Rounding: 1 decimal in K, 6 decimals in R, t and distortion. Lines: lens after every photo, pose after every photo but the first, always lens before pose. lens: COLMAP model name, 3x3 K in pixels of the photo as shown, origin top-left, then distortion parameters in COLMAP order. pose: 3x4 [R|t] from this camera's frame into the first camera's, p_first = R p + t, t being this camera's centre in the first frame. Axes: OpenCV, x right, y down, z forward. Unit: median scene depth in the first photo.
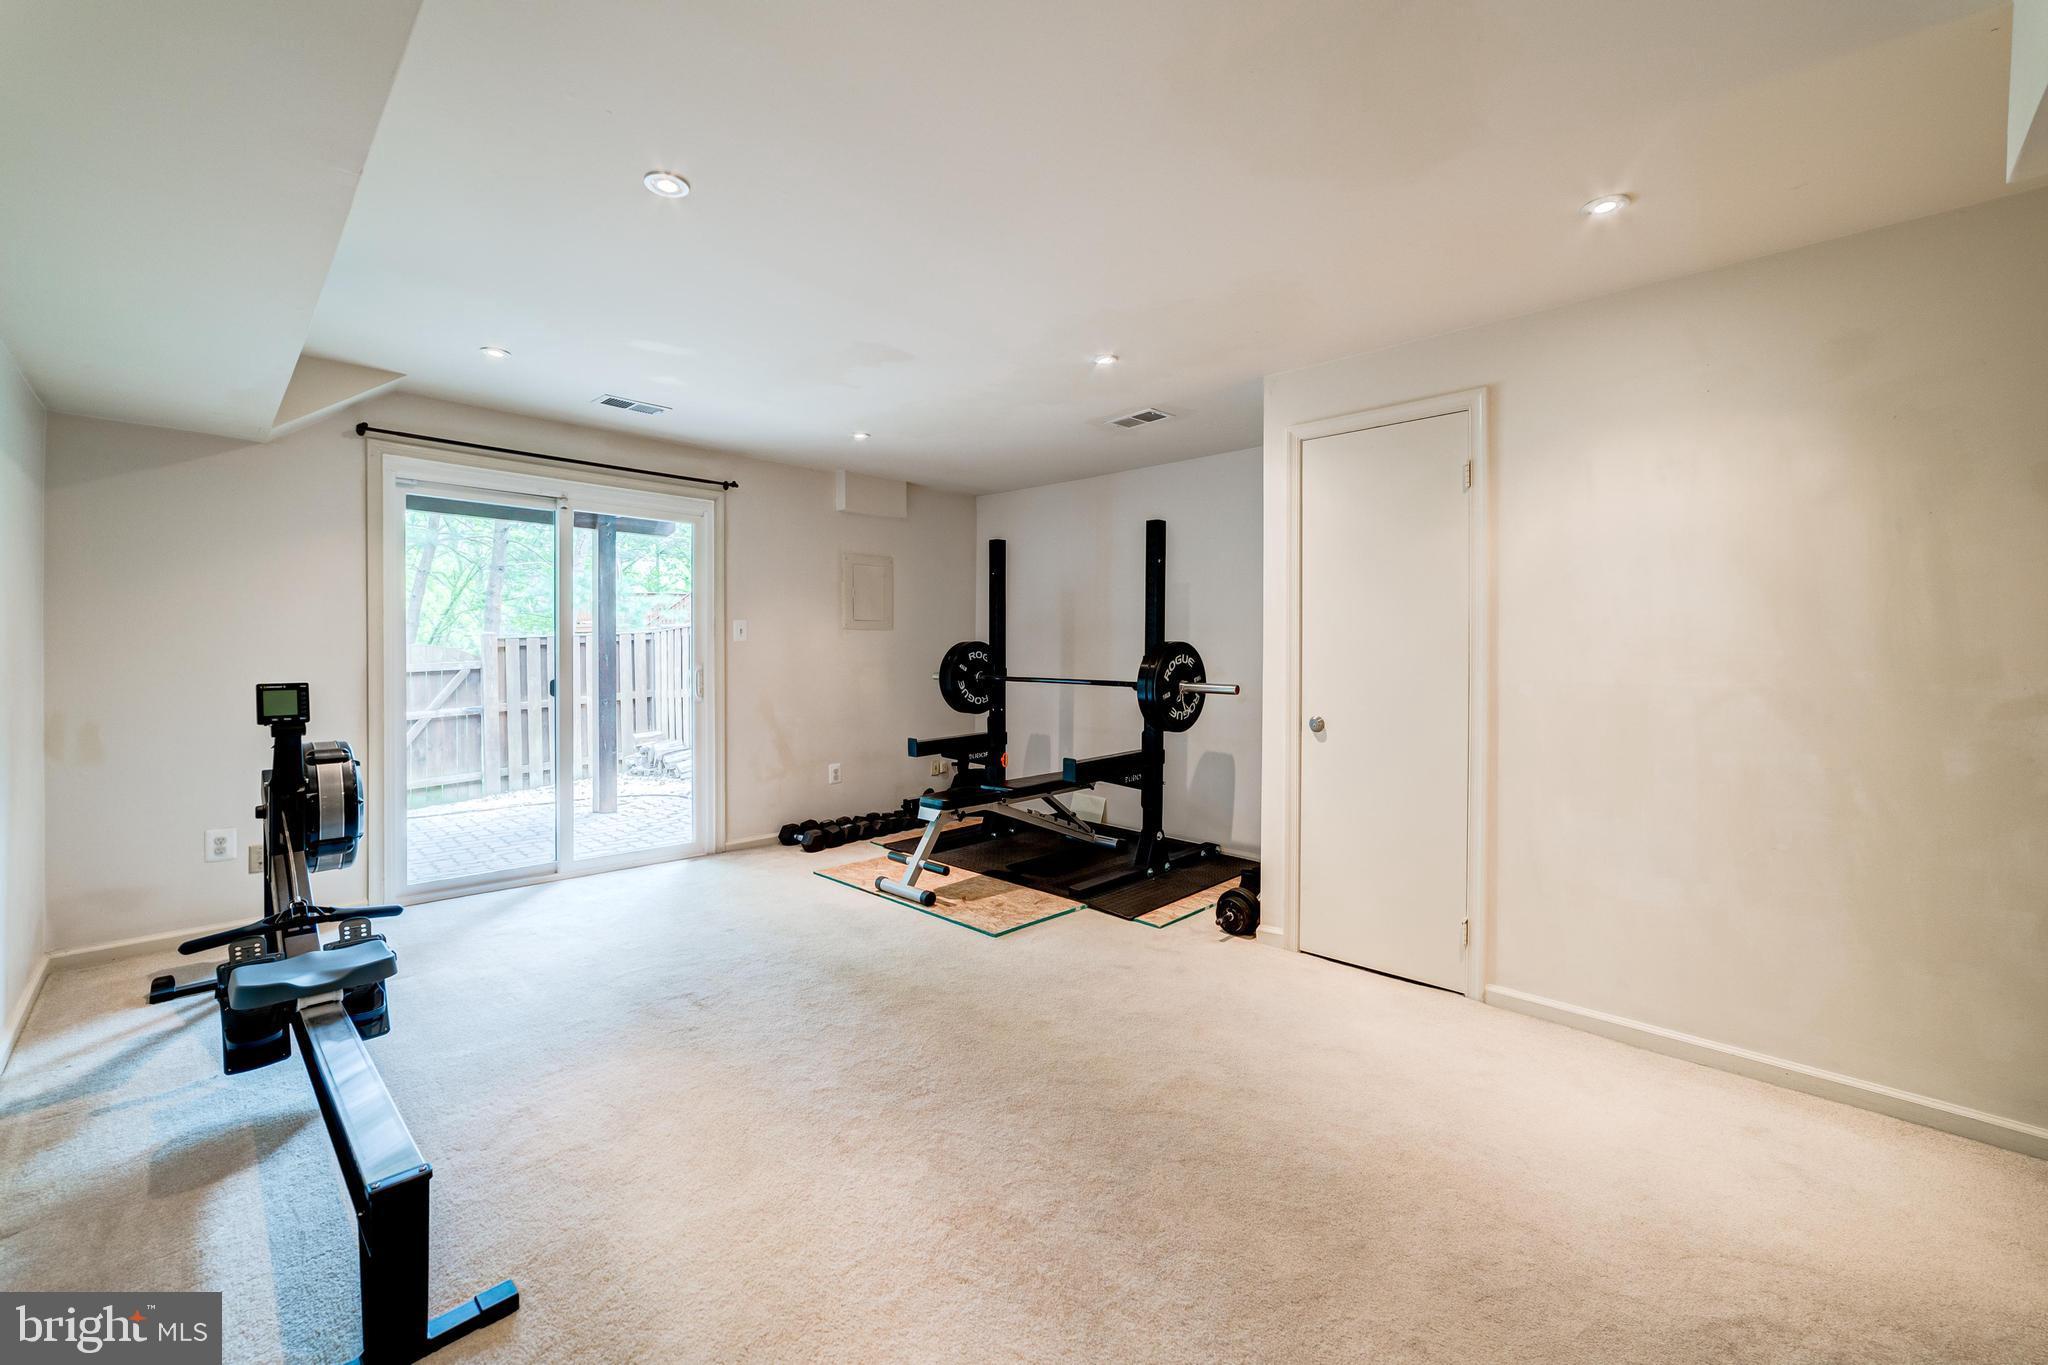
lens RADIAL K [[806.3, 0, 1035.6], [0, 806.3, 709.4], [0, 0, 1]] dist [-0.012140, 0.000126]
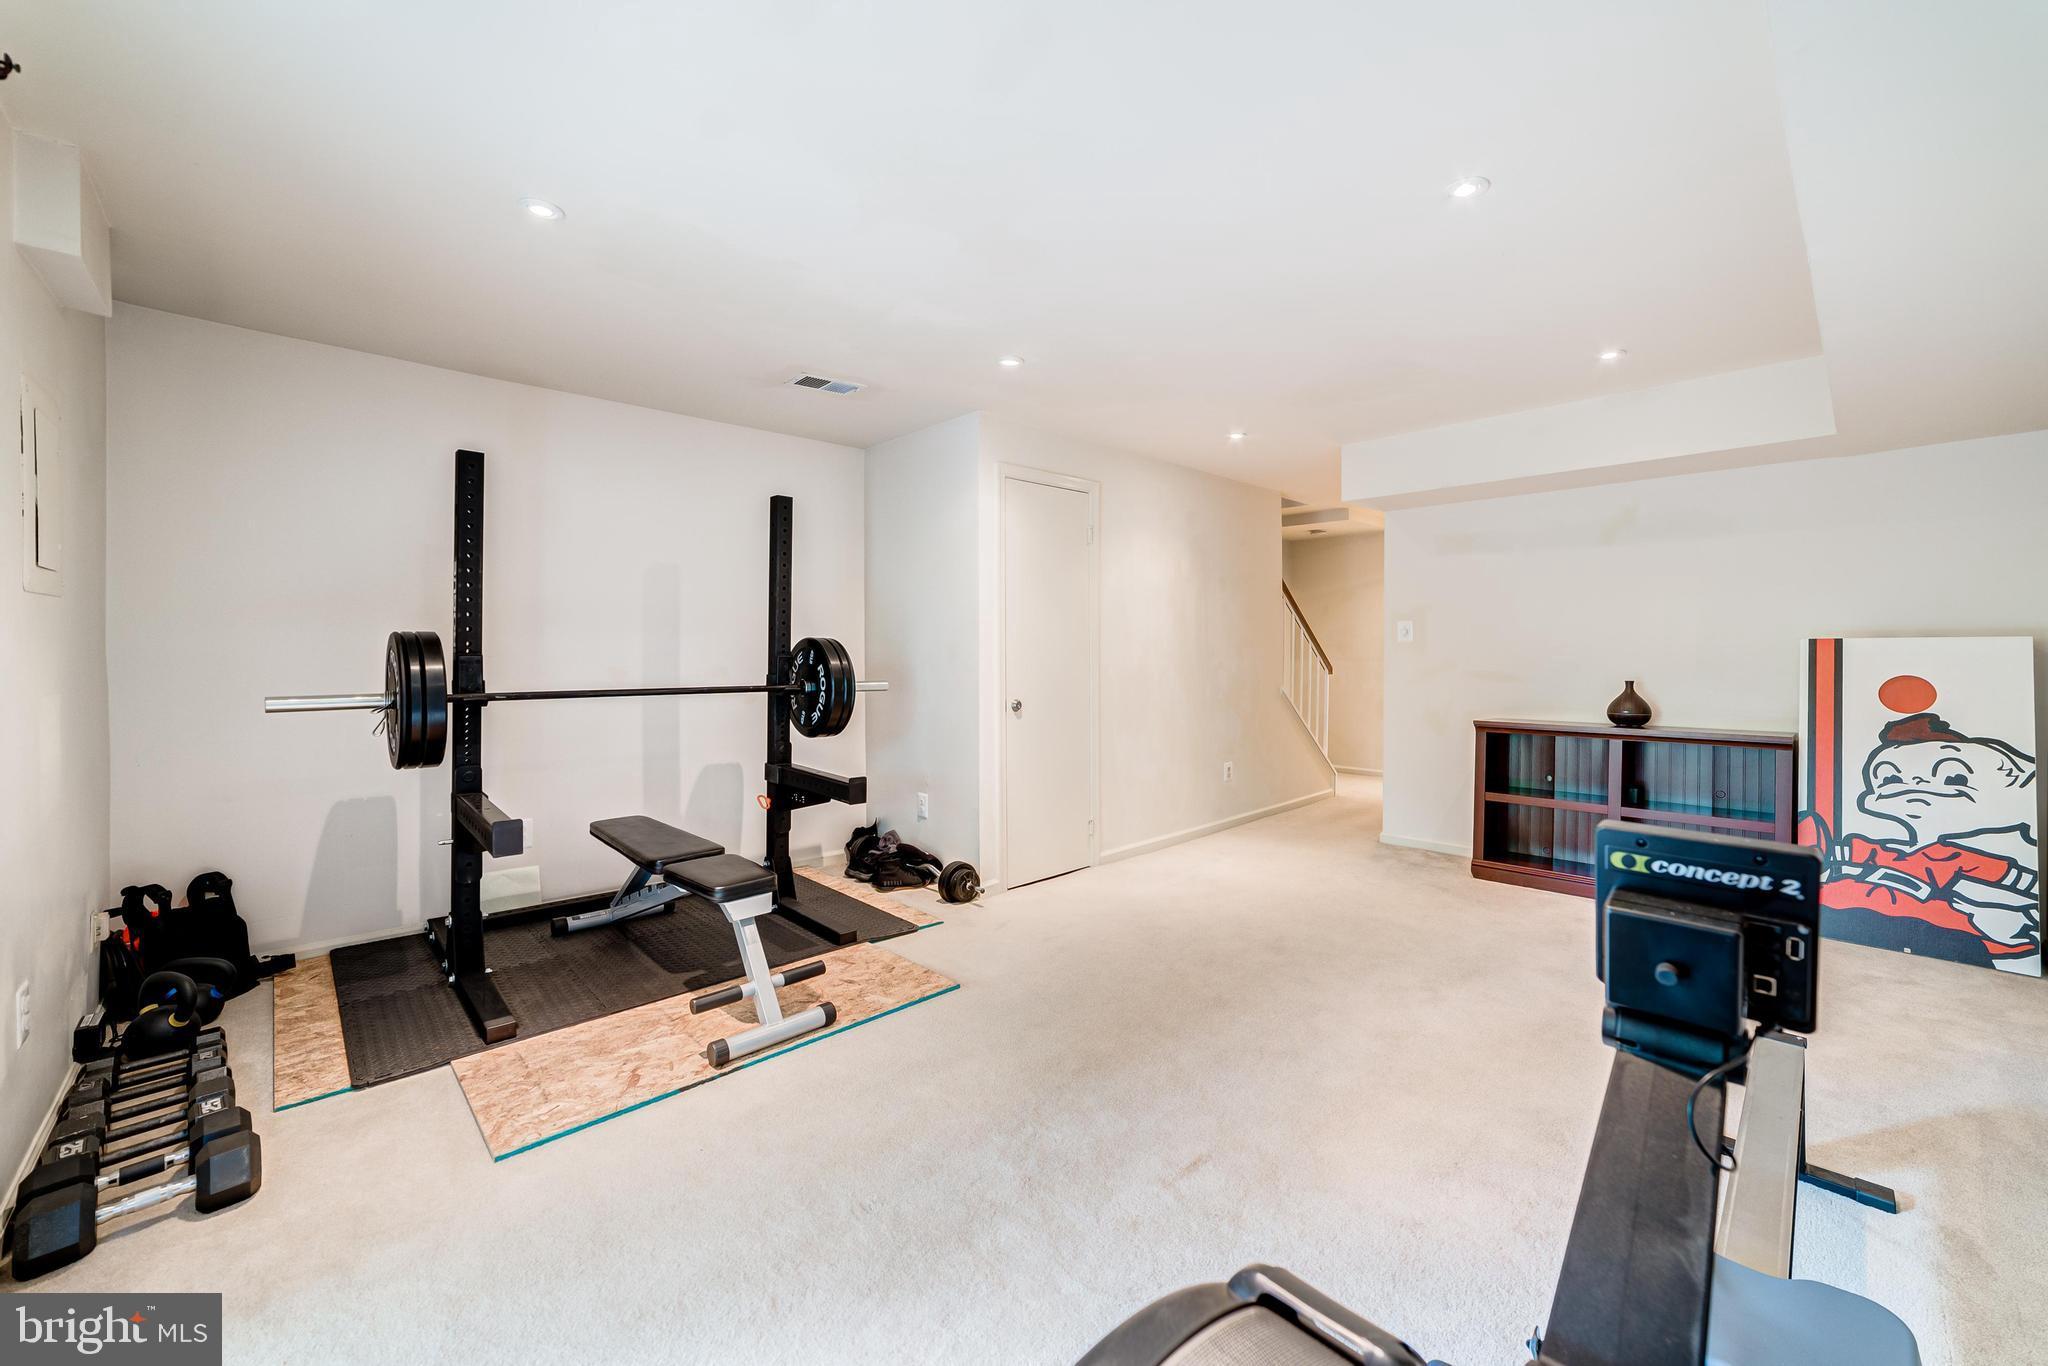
lens RADIAL K [[806.3, 0, 1035.6], [0, 806.3, 709.9], [0, 0, 1]] dist [-0.012140, 0.000126]
pose [[0.034723, -0.069879, 0.996951, -0.791758], [0.080528, 0.994505, 0.066903, -0.048504], [-0.996147, 0.077959, 0.040159, 0.791277]]
